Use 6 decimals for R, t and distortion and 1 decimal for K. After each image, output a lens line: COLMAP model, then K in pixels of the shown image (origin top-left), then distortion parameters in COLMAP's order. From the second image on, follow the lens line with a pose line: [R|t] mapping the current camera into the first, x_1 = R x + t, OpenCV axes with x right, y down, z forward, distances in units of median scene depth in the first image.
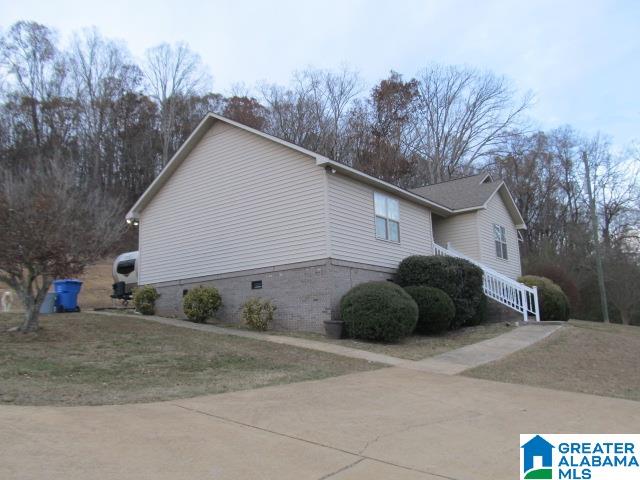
lens RADIAL K [[528.1, 0, 318.2], [0, 528.1, 241.4], [0, 0, 1]] dist [-0.064882, 0.028751]
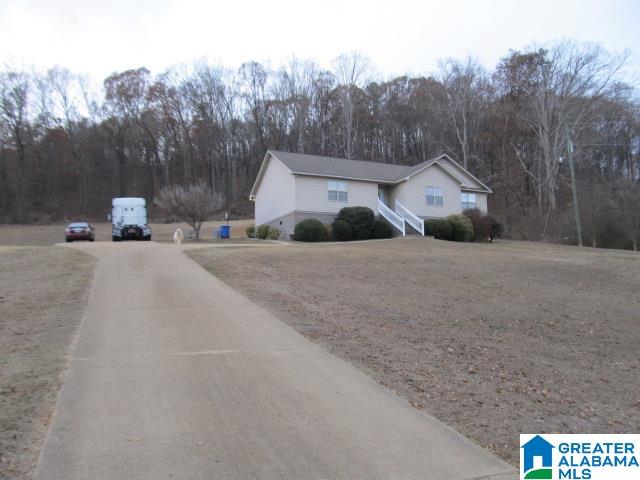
lens RADIAL K [[528.1, 0, 320.9], [0, 528.1, 240.6], [0, 0, 1]] dist [-0.064882, 0.028751]
pose [[0.886451, -0.029306, -0.461894, 0.945157], [0.064139, 0.996142, 0.059891, 0.023197], [0.458357, -0.082716, 0.884911, -0.875526]]
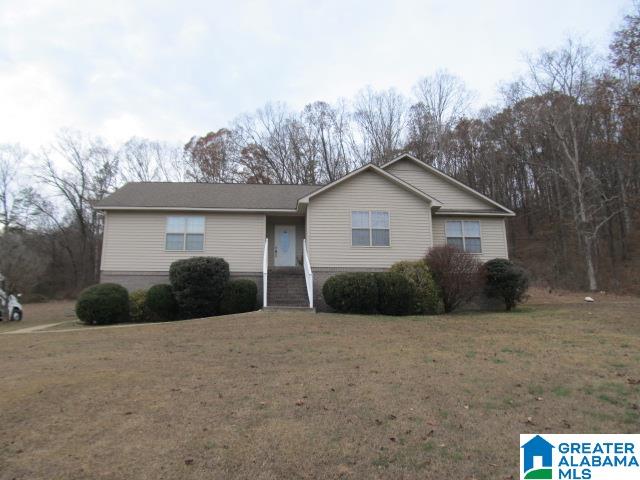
lens RADIAL K [[528.1, 0, 317.1], [0, 528.1, 237.9], [0, 0, 1]] dist [-0.064882, 0.028751]
pose [[0.671863, -0.147887, -0.725761, 1.111998], [0.114387, 0.988826, -0.095599, 0.110794], [0.731789, -0.018788, 0.681272, 0.320878]]
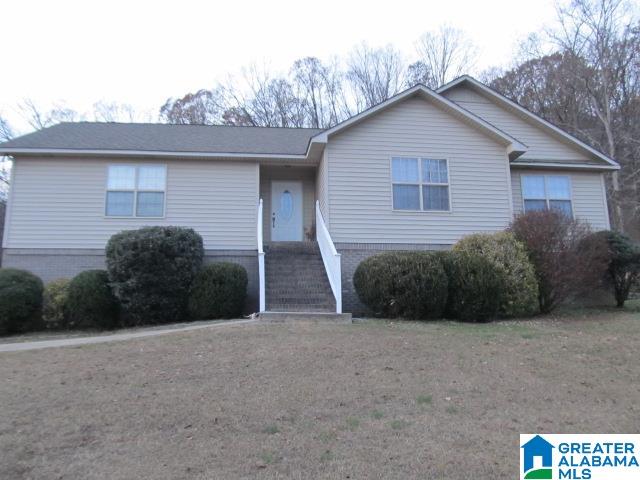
lens RADIAL K [[528.1, 0, 318.4], [0, 528.1, 238.7], [0, 0, 1]] dist [-0.064882, 0.028751]
pose [[0.697821, -0.109546, -0.707846, 0.797107], [0.114377, 0.992597, -0.040857, 0.087020], [0.707082, -0.052450, 0.705184, 0.541133]]
